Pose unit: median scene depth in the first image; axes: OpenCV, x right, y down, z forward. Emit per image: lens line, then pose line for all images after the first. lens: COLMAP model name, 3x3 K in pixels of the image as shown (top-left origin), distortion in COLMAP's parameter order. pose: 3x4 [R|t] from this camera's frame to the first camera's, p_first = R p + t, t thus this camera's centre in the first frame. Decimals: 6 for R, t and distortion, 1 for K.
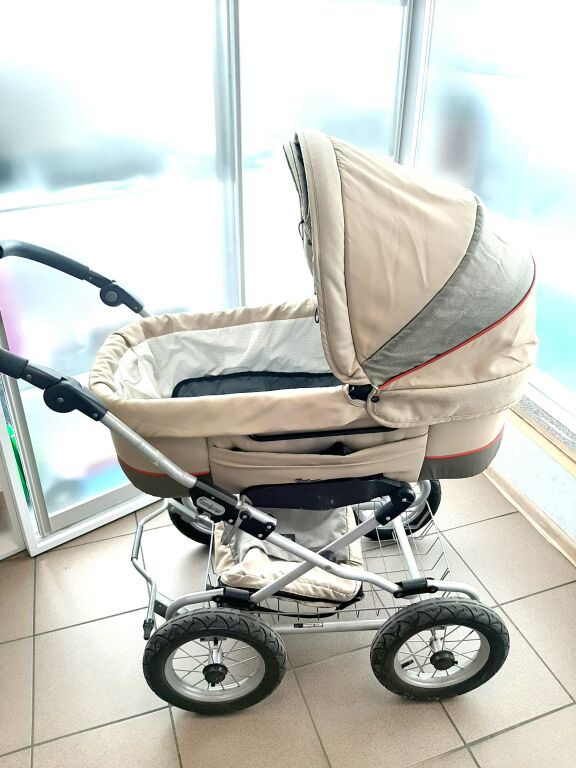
lens RADIAL K [[619.1, 0, 288.0], [0, 619.1, 384.0], [0, 0, 1]] dist [0.035714, -0.014258]
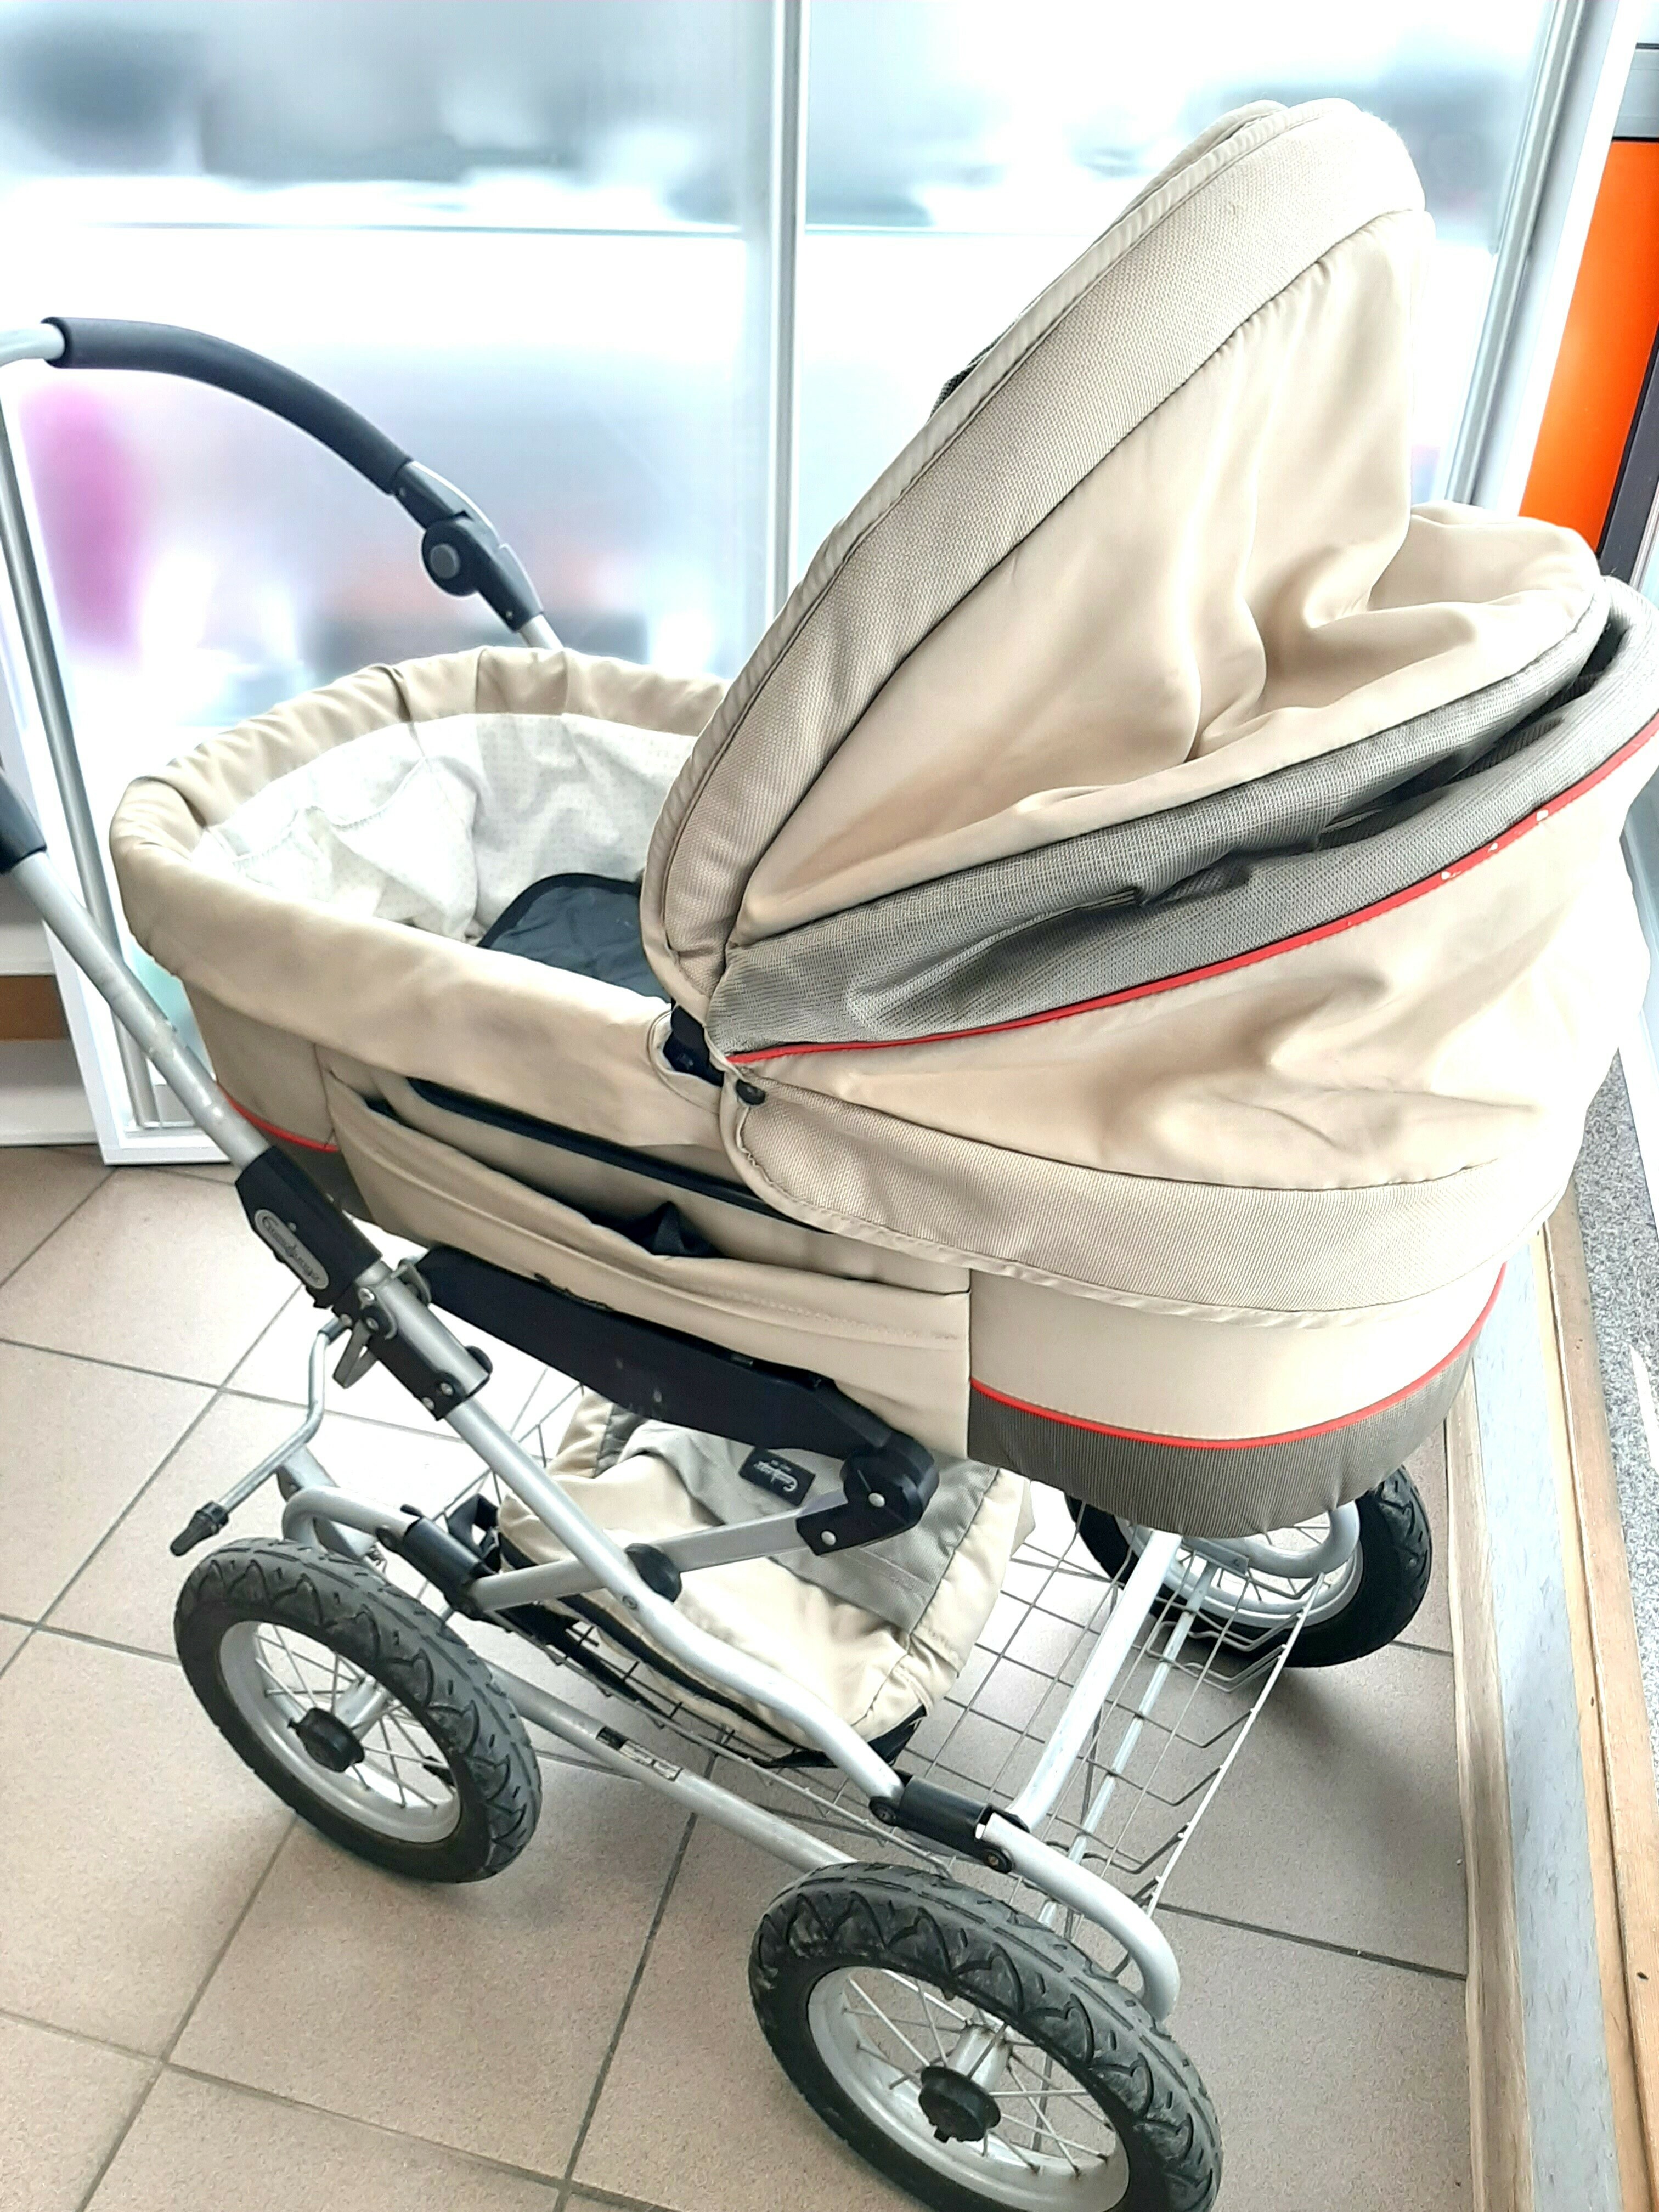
lens RADIAL K [[1783.0, 0, 829.5], [0, 1783.0, 1106.0], [0, 0, 1]] dist [0.035714, -0.014258]
pose [[0.835478, 0.329622, -0.439689, 0.403565], [-0.291289, 0.944113, 0.154279, -0.077208], [0.465970, -0.000821, 0.884800, 0.273075]]
